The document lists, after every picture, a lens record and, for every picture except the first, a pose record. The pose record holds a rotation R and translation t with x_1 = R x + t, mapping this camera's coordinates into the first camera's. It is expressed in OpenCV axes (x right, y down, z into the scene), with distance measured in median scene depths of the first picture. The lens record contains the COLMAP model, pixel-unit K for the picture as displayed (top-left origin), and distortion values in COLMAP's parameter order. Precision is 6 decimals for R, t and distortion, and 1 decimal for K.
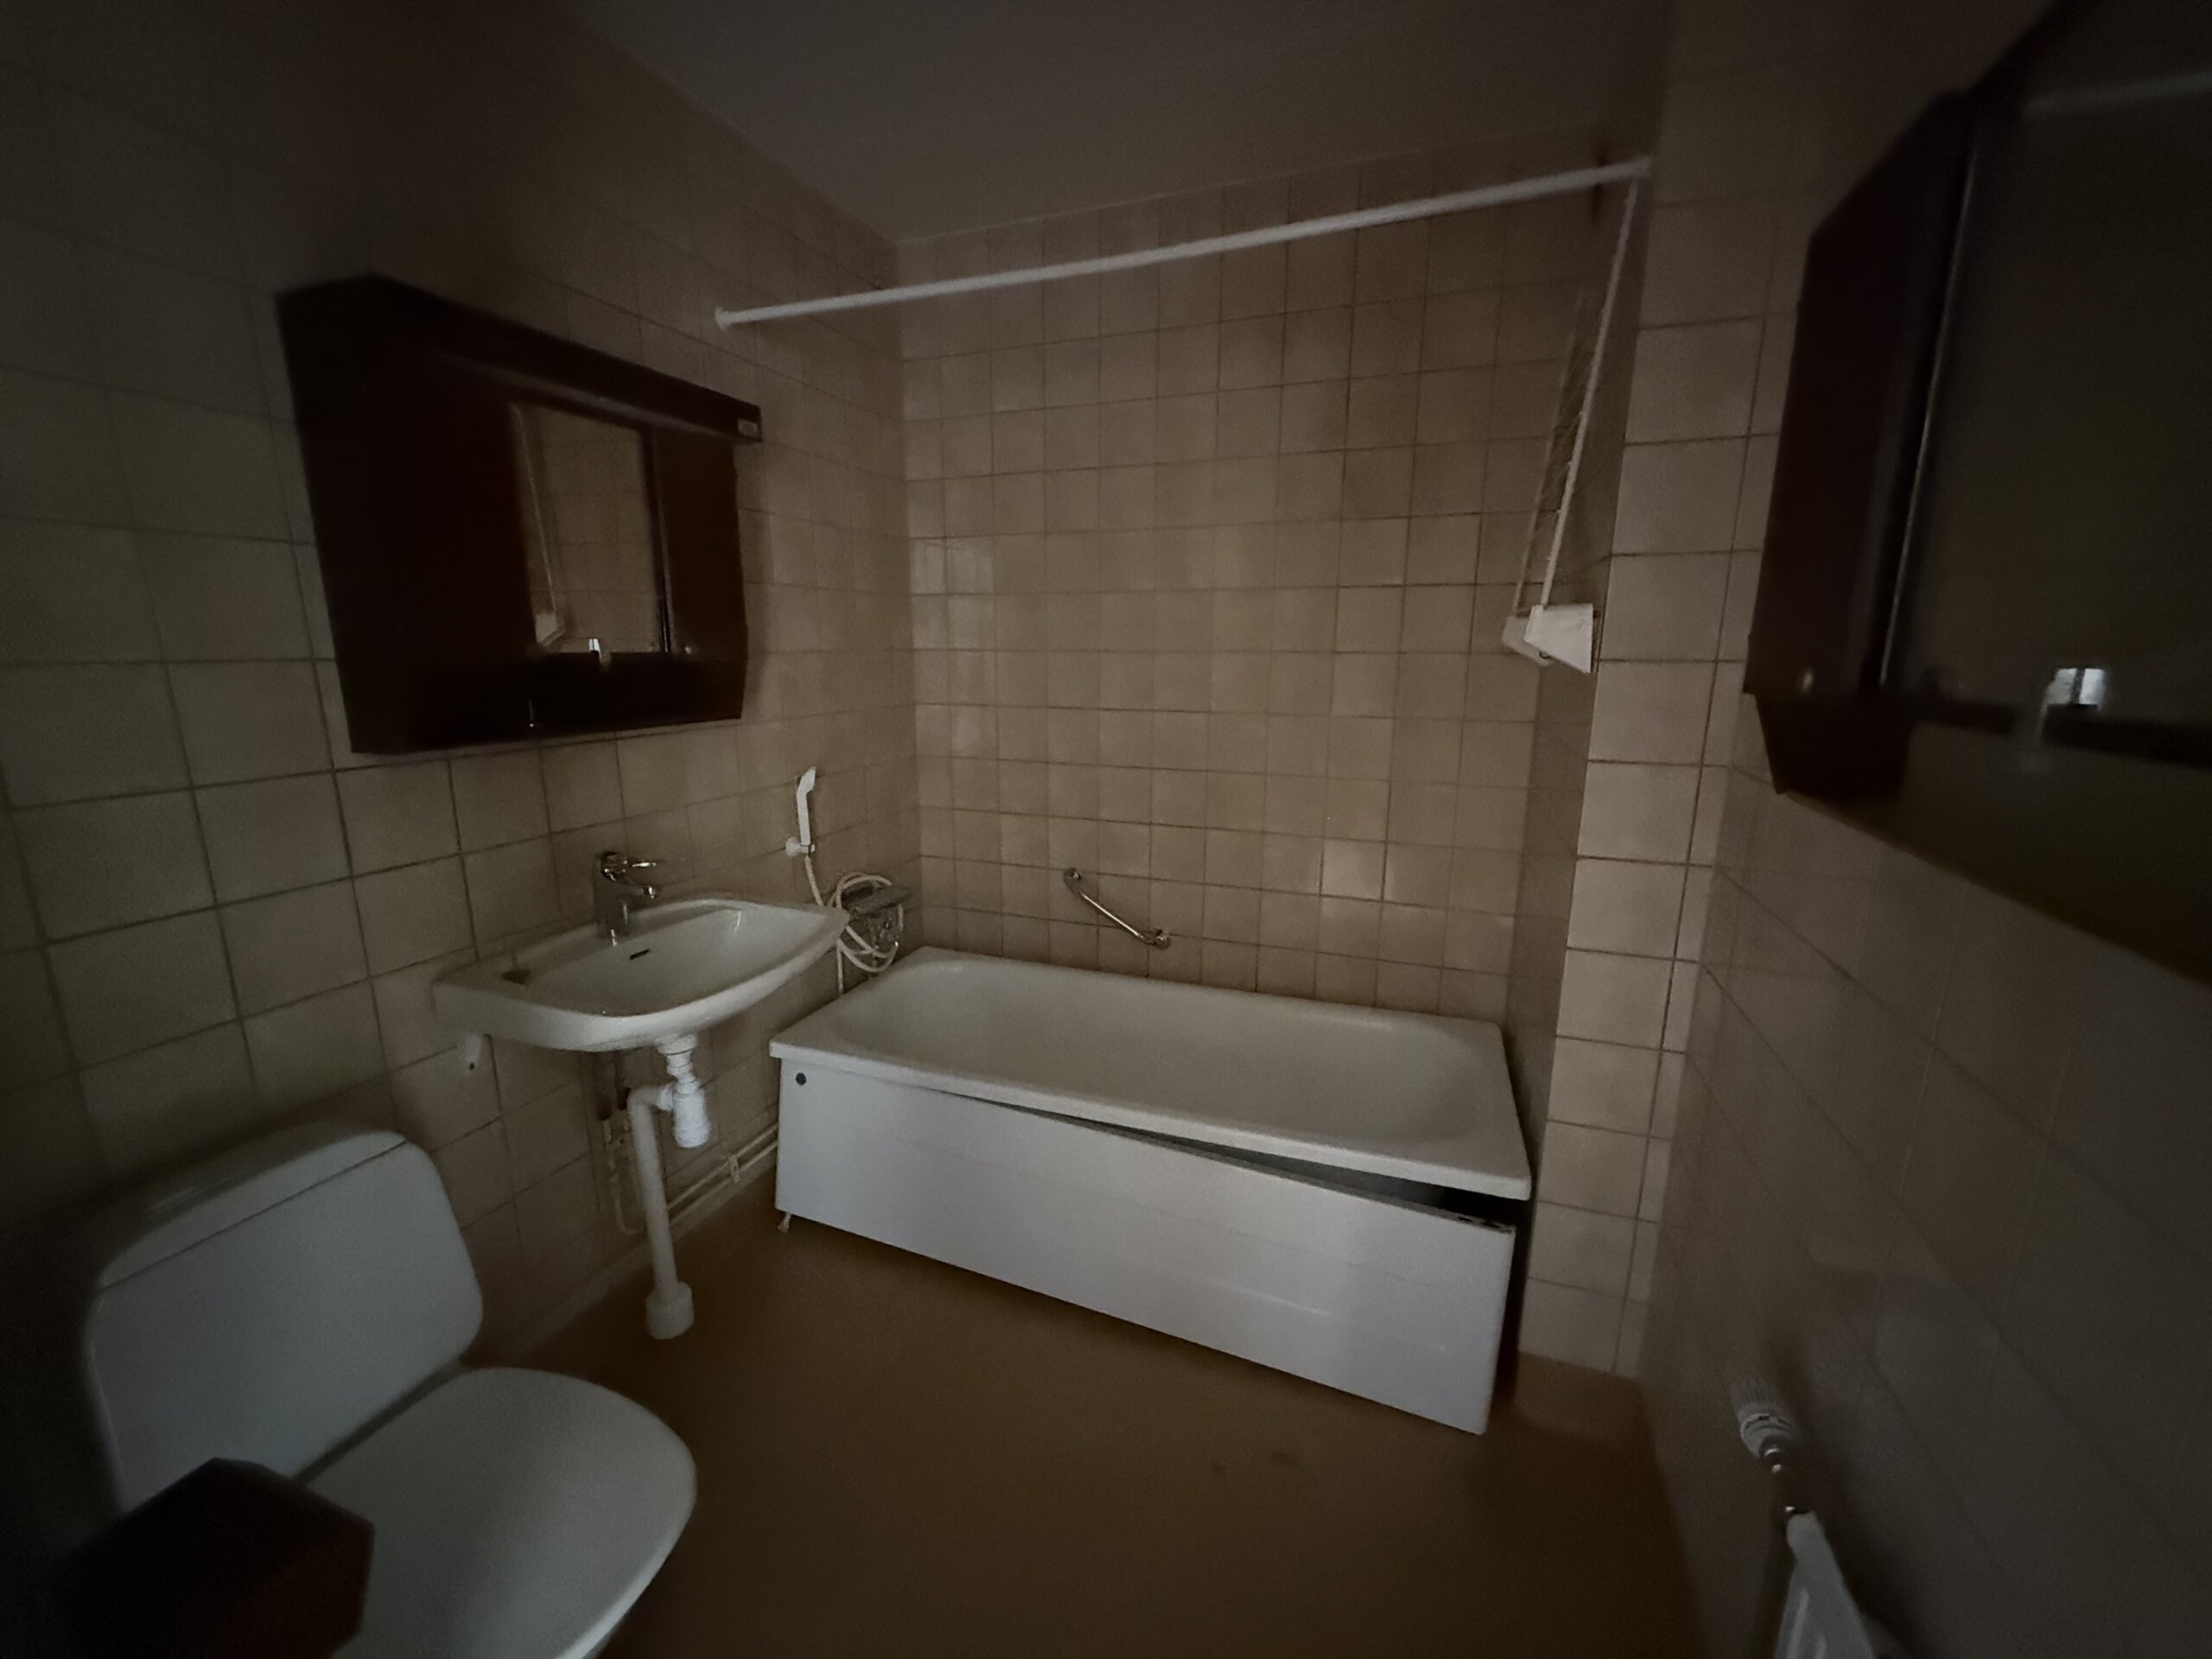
lens RADIAL K [[877.6, 0, 1100.8], [0, 877.6, 826.5], [0, 0, 1]] dist [-0.000209, 0.000350]
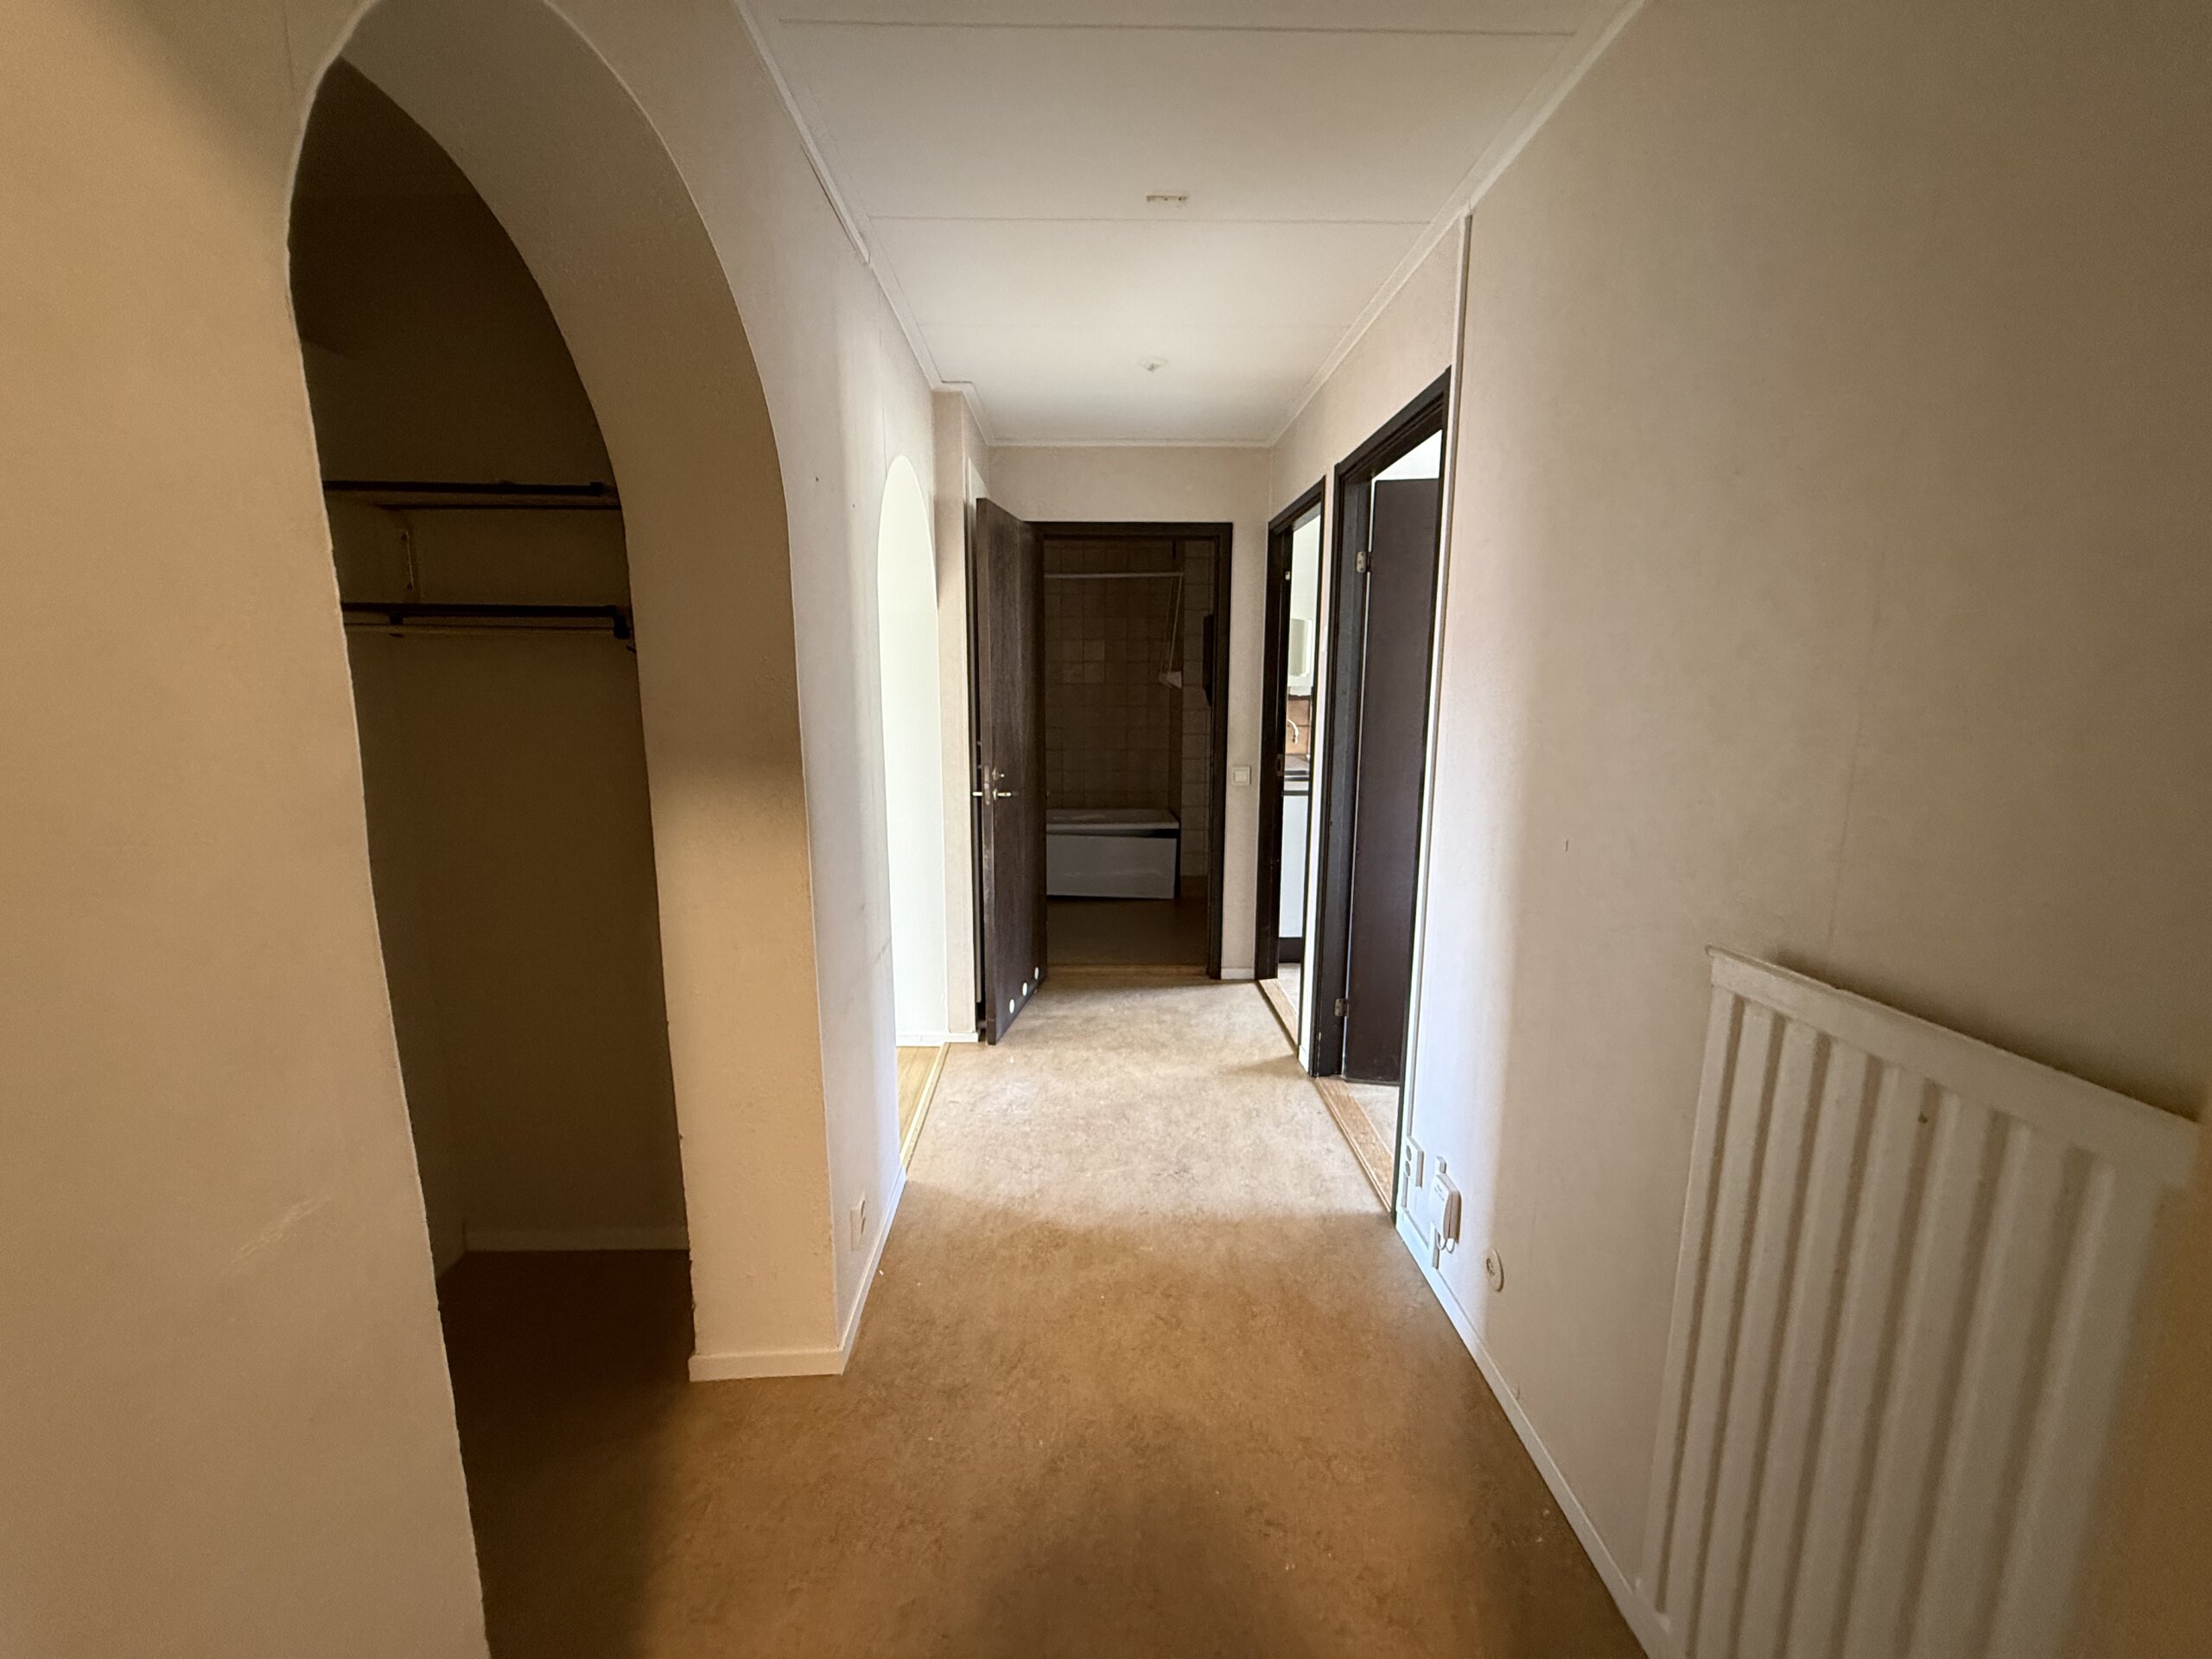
lens RADIAL K [[877.6, 0, 1105.5], [0, 877.6, 832.6], [0, 0, 1]] dist [-0.000209, 0.000350]
pose [[0.915989, -0.071834, 0.394720, -1.265124], [0.084192, 0.996350, -0.014053, 0.462481], [-0.392270, 0.046105, 0.918694, -2.287638]]
